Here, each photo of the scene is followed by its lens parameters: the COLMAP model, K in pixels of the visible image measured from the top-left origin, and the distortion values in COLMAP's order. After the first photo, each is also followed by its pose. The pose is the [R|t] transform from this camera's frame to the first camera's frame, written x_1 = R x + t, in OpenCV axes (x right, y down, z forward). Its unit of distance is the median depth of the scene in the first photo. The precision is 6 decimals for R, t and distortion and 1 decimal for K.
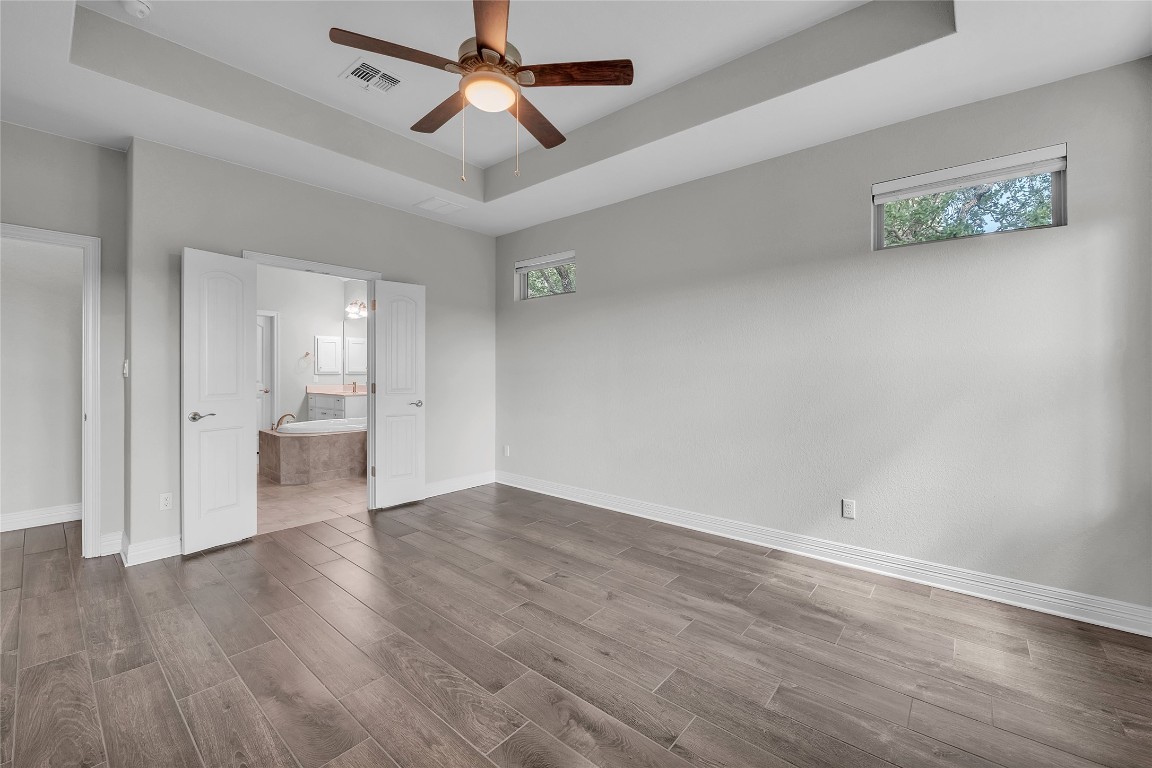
lens RADIAL K [[472.4, 0, 576.0], [0, 472.4, 384.0], [0, 0, 1]] dist [-0.002964, -0.000154]
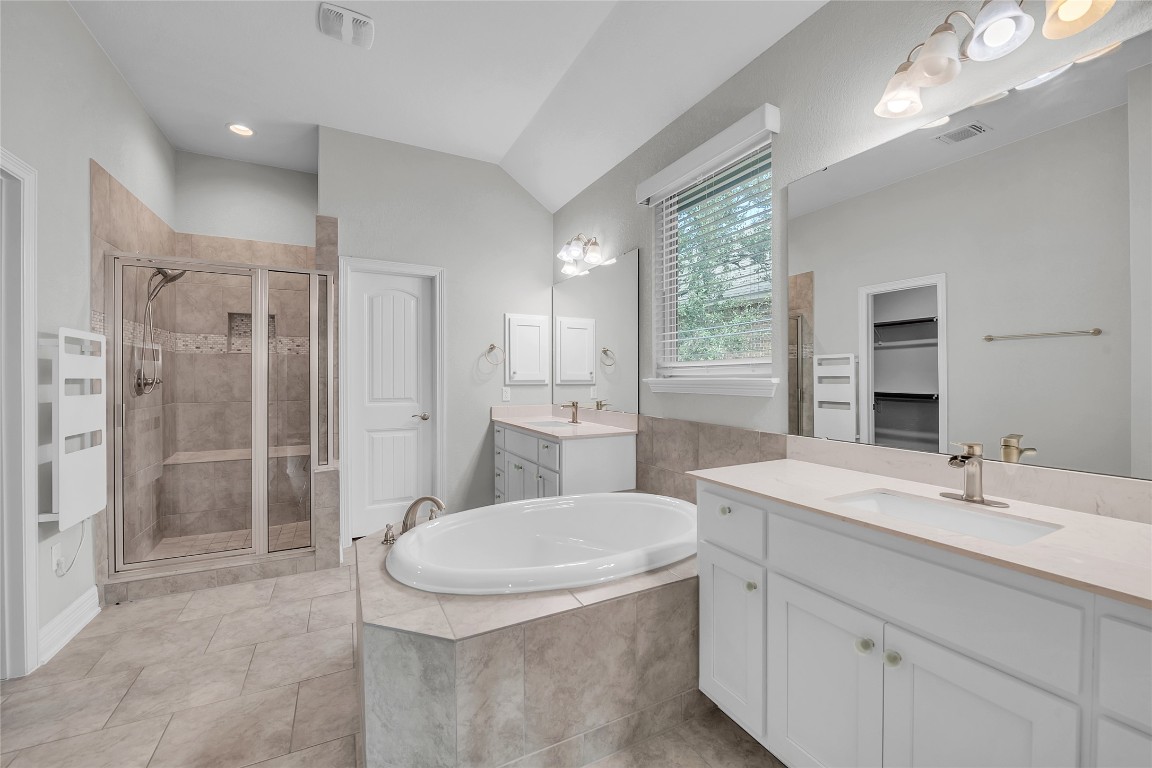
lens RADIAL K [[472.4, 0, 576.0], [0, 472.4, 384.0], [0, 0, 1]] dist [-0.002964, -0.000154]
pose [[0.927220, -0.003539, -0.374500, -0.286421], [-0.001764, 0.999903, -0.013817, -0.015188], [0.374513, 0.013472, 0.927124, 0.550747]]
